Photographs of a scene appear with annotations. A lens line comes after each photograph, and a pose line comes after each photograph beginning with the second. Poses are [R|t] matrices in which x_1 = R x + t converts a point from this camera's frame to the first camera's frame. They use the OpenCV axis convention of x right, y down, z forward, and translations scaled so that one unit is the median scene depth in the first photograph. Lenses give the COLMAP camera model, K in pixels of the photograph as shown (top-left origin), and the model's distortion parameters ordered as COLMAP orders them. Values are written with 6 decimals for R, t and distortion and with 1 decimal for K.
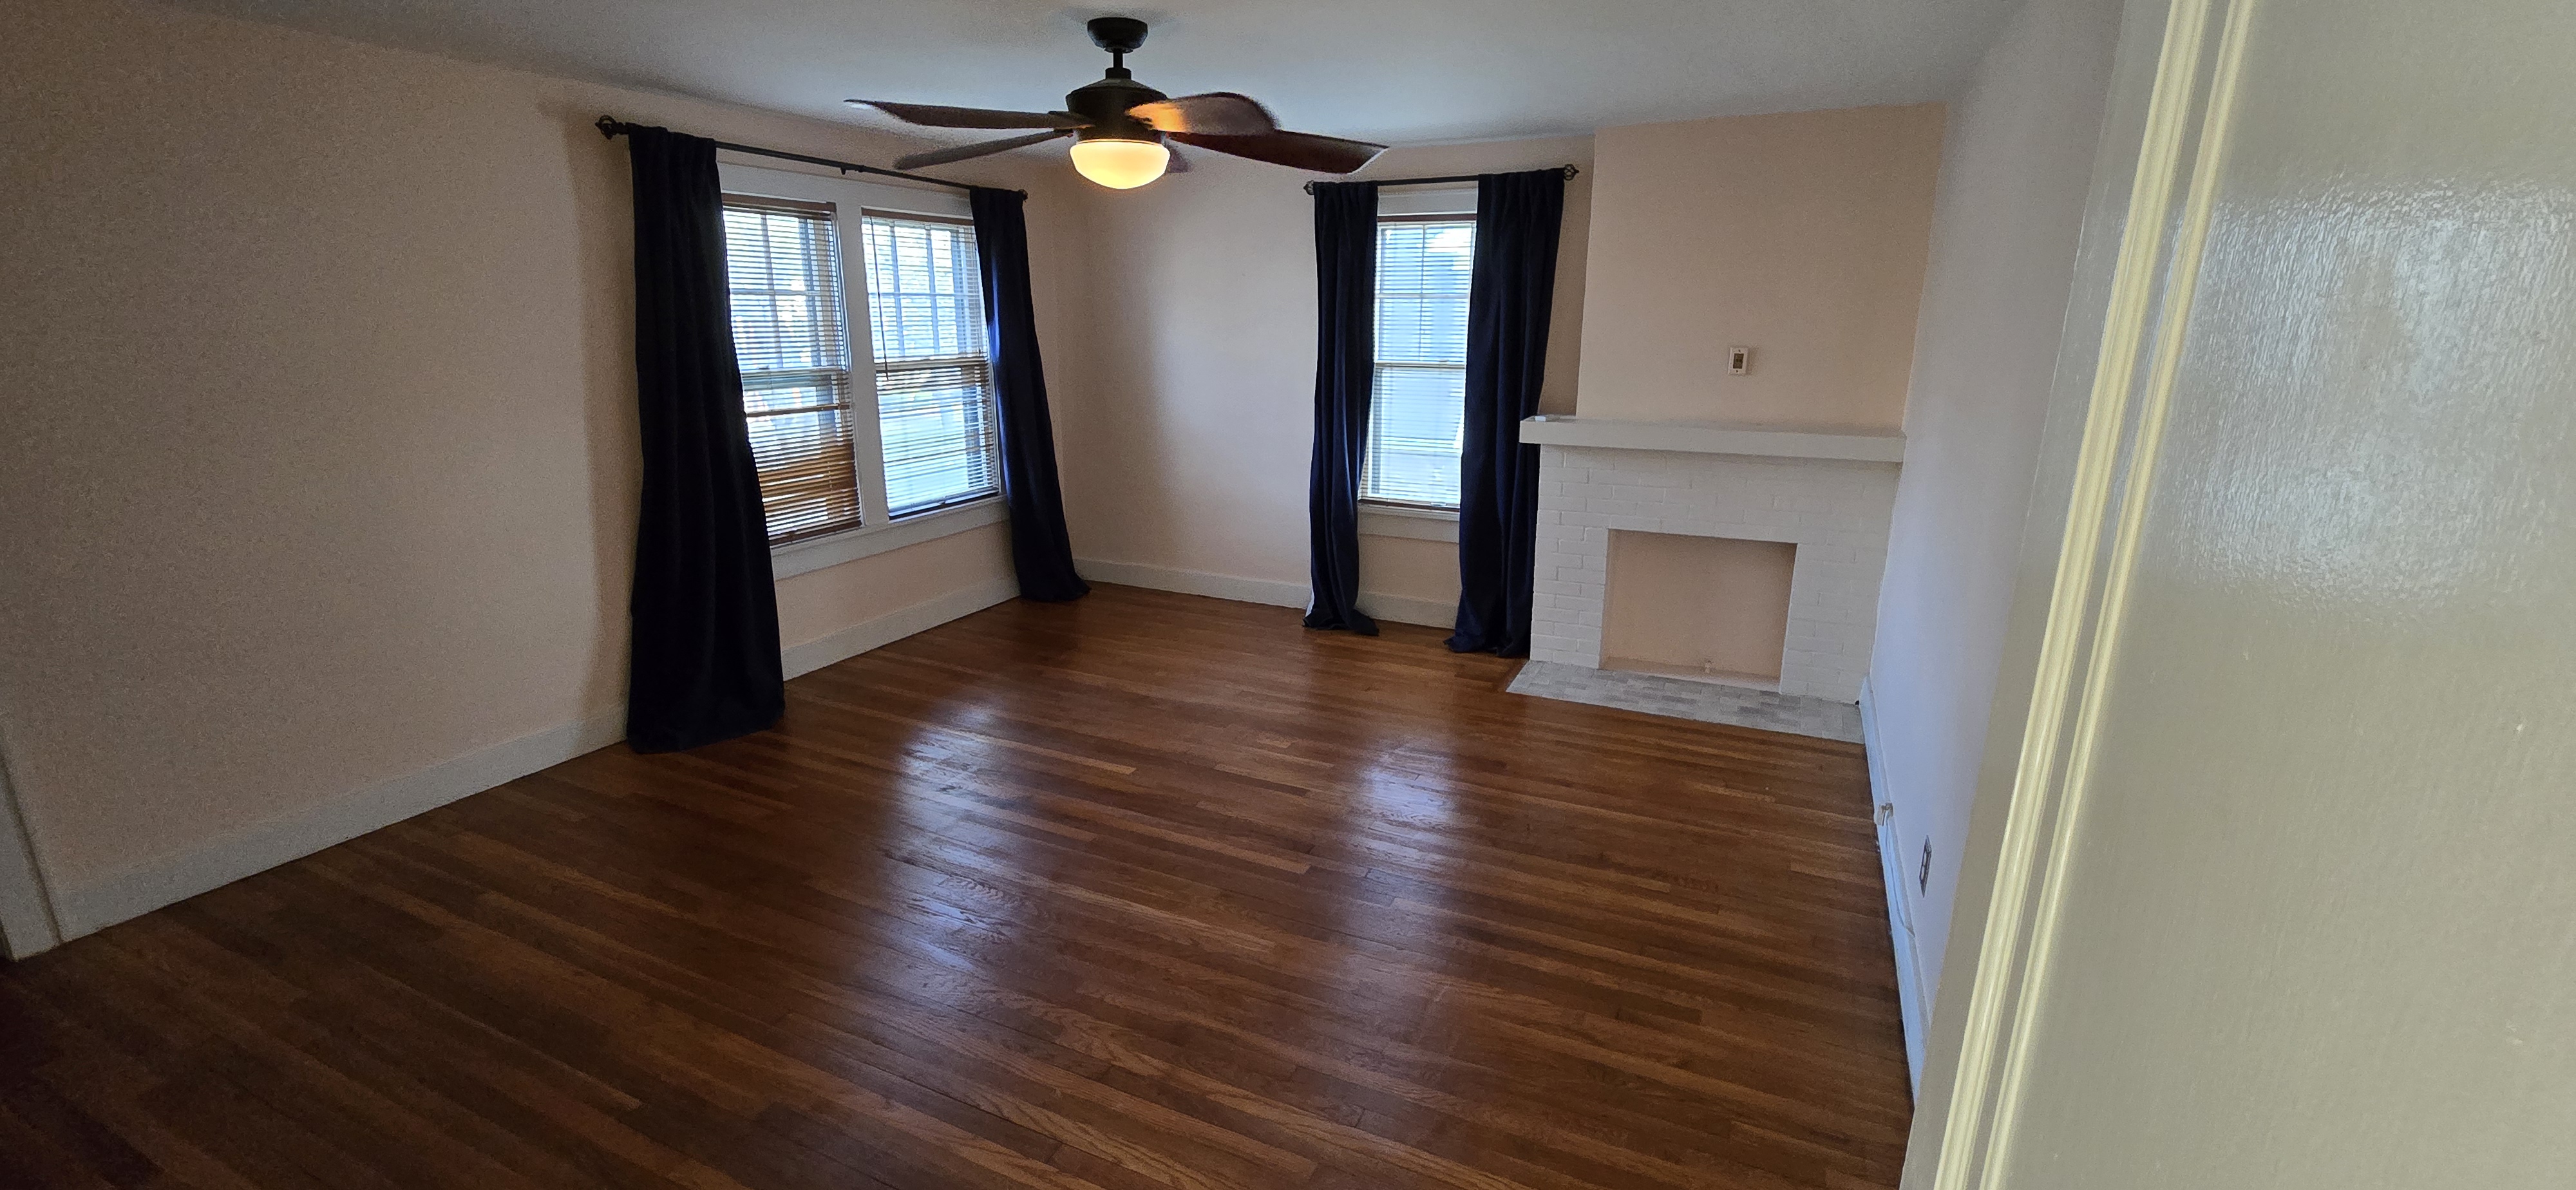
lens RADIAL K [[1055.5, 0, 1291.5], [0, 1055.5, 604.0], [0, 0, 1]] dist [-0.003854, 0.001308]
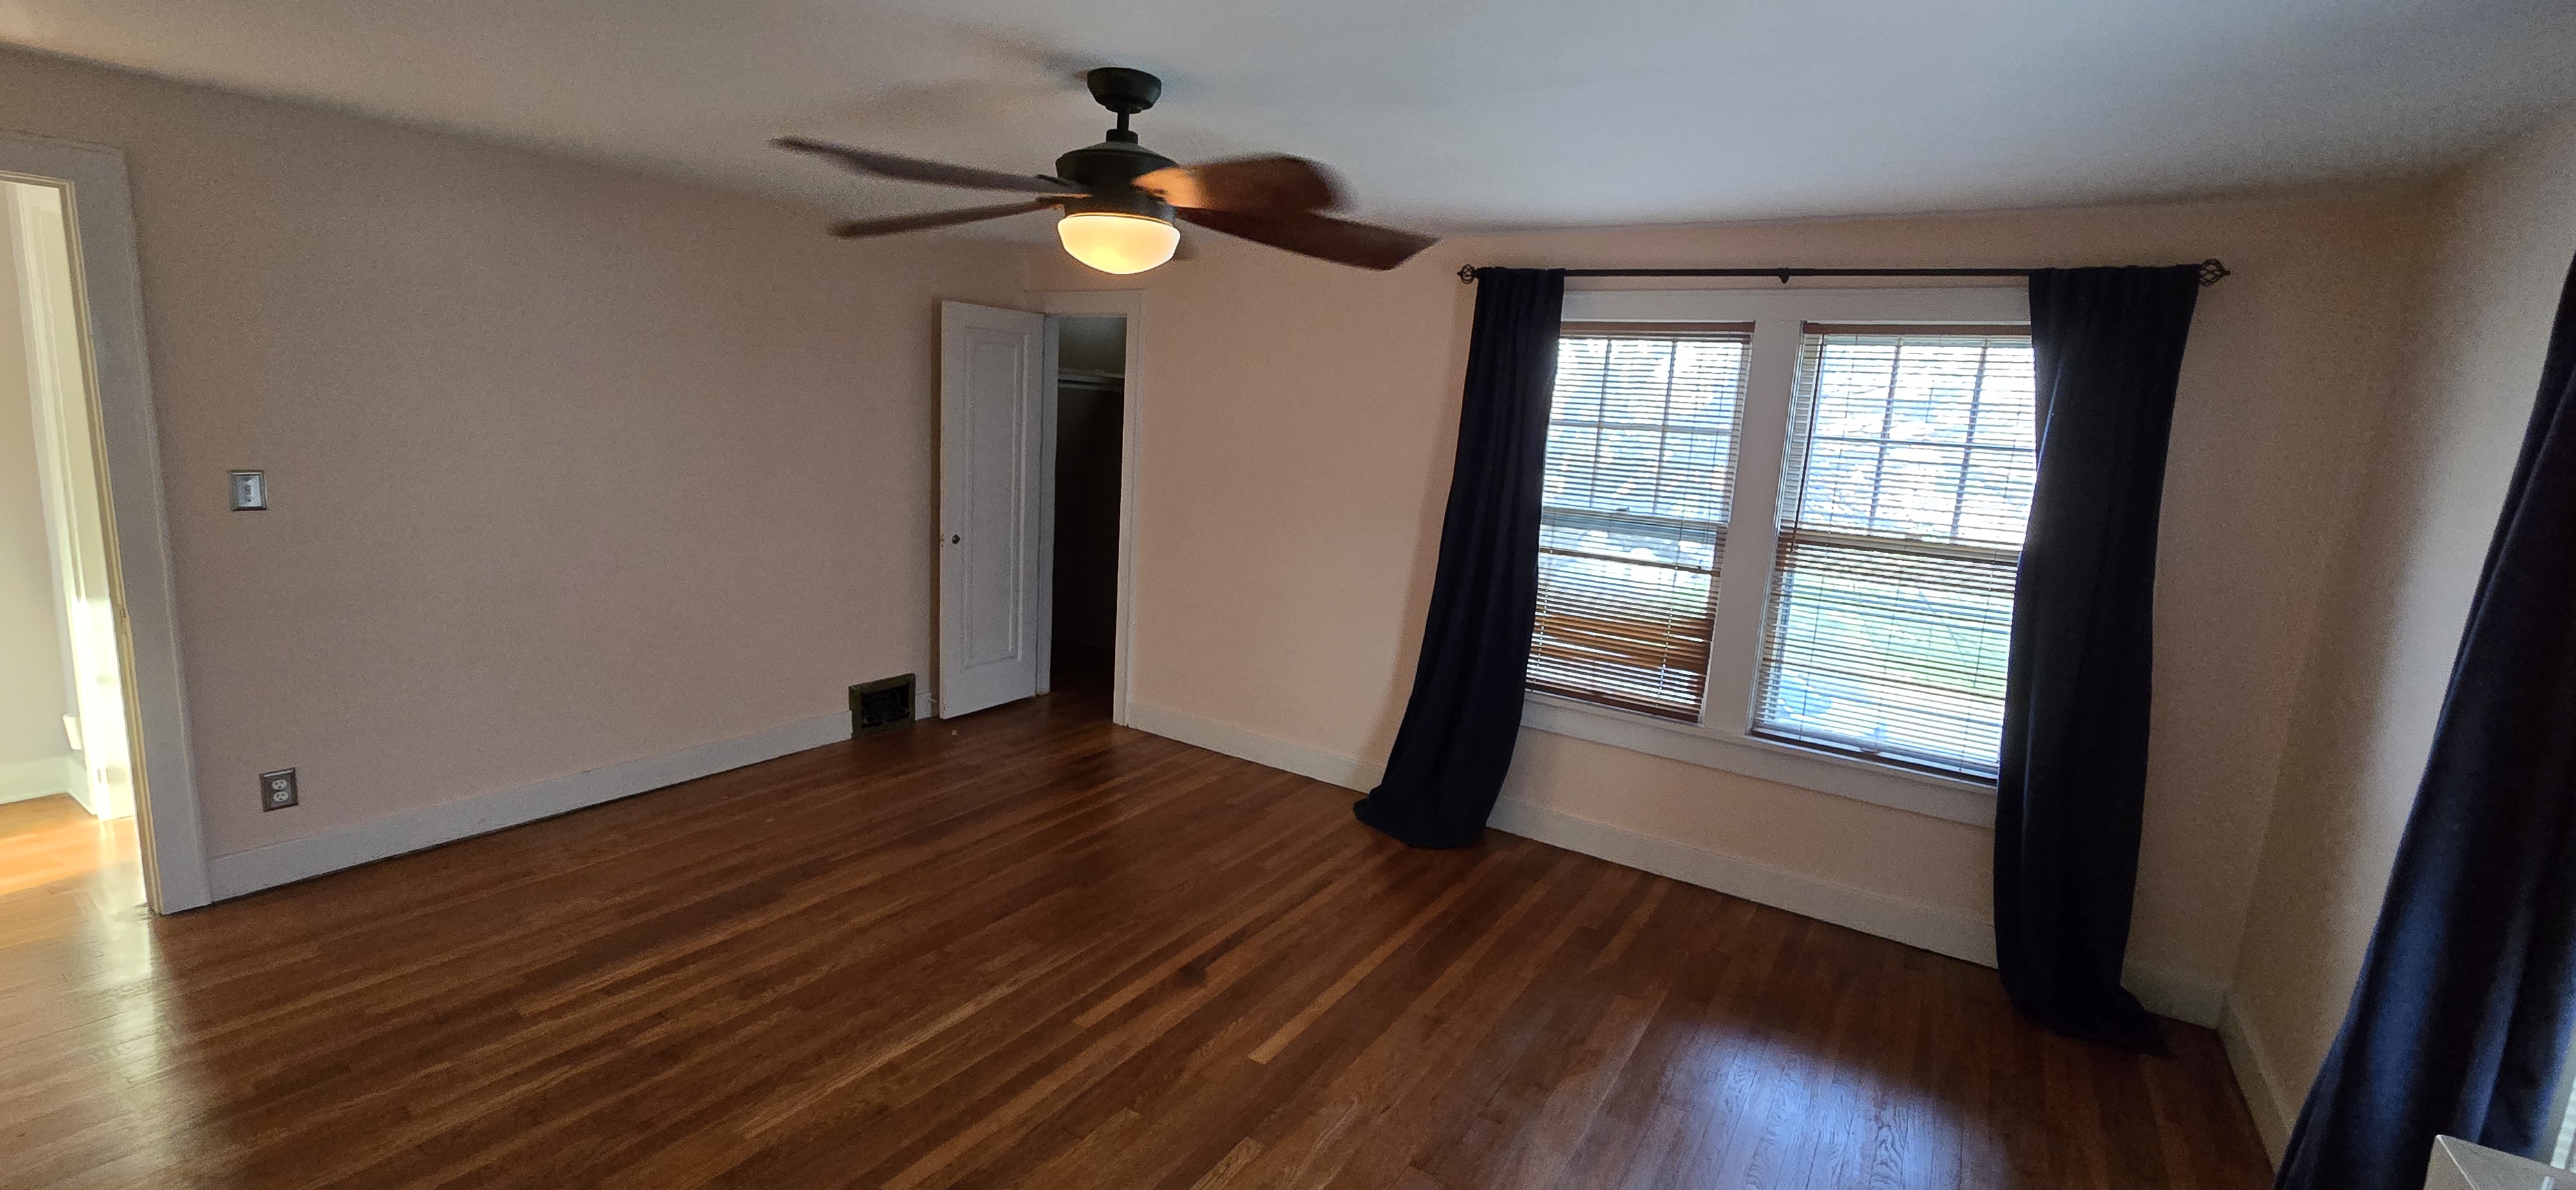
lens RADIAL K [[1055.5, 0, 1306.9], [0, 1055.5, 599.9], [0, 0, 1]] dist [-0.003854, 0.001308]
pose [[-0.145468, 0.145219, -0.978647, 0.416181], [-0.333437, 0.924104, 0.186688, -0.227707], [0.931482, 0.353474, -0.086006, 0.843318]]
